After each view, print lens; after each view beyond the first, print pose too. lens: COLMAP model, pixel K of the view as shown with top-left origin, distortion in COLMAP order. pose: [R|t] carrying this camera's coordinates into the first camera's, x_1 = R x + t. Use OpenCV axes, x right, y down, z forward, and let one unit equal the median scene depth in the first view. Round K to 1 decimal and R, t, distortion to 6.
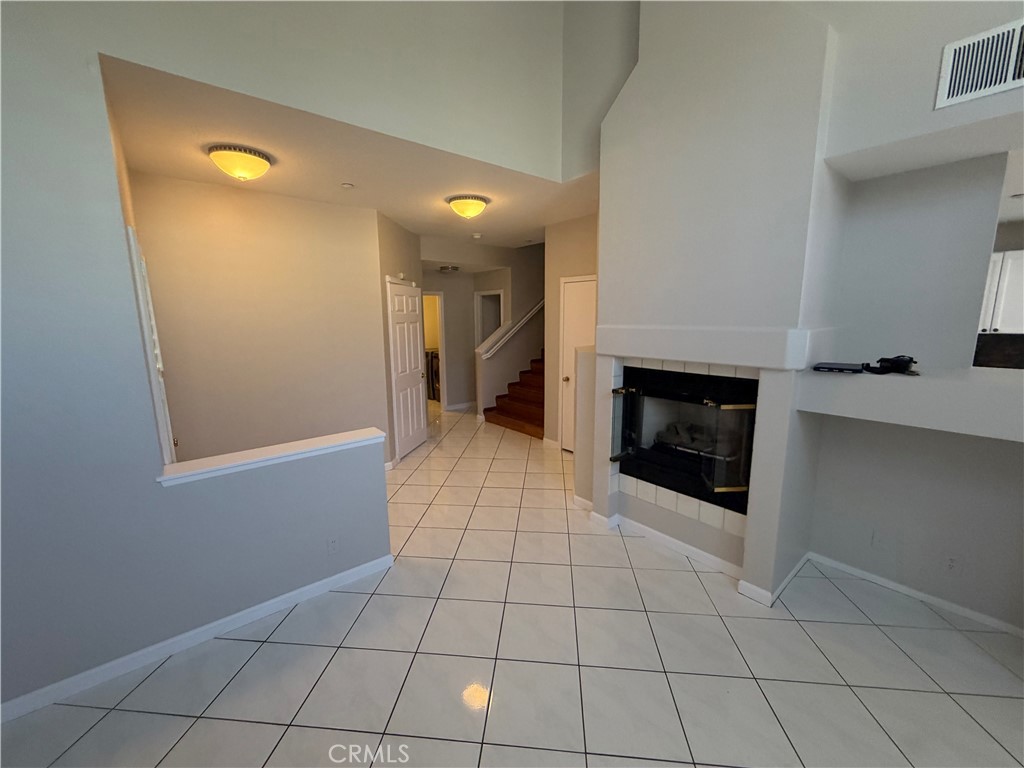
lens RADIAL K [[407.6, 0, 510.5], [0, 407.6, 383.3], [0, 0, 1]] dist [0.002969, -0.001457]
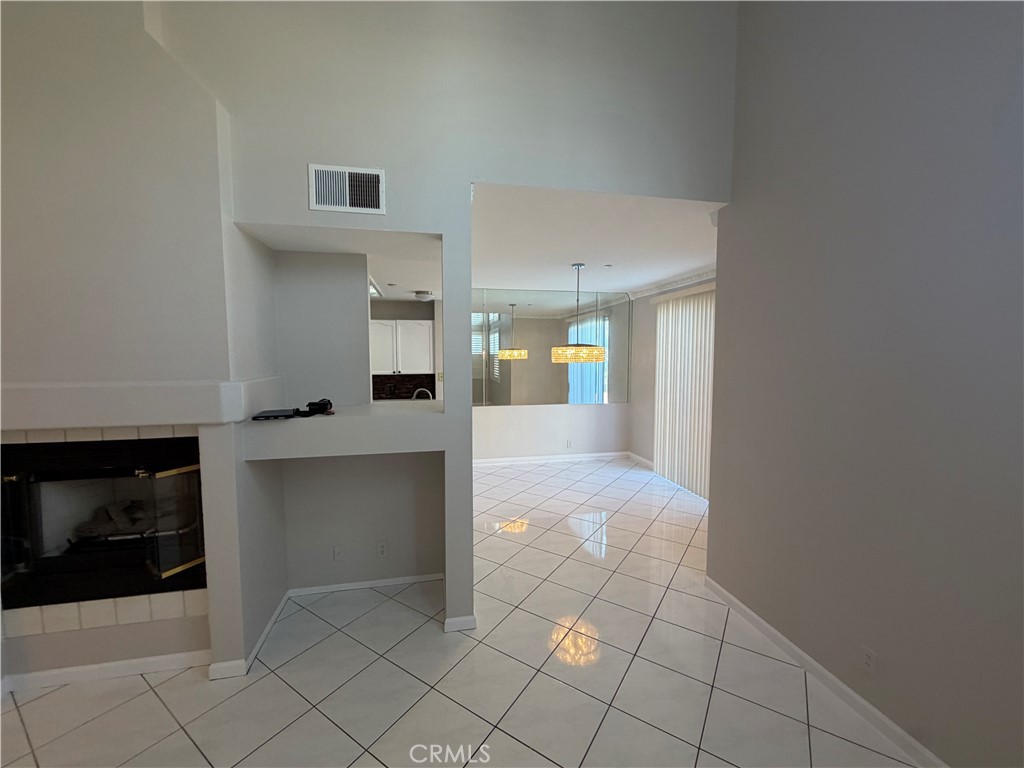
lens RADIAL K [[407.6, 0, 510.6], [0, 407.6, 383.3], [0, 0, 1]] dist [0.002969, -0.001457]
pose [[0.471551, -0.052317, 0.880286, 0.125838], [0.142551, 0.989632, -0.017546, -0.011023], [-0.870241, 0.133759, 0.474120, -0.063102]]
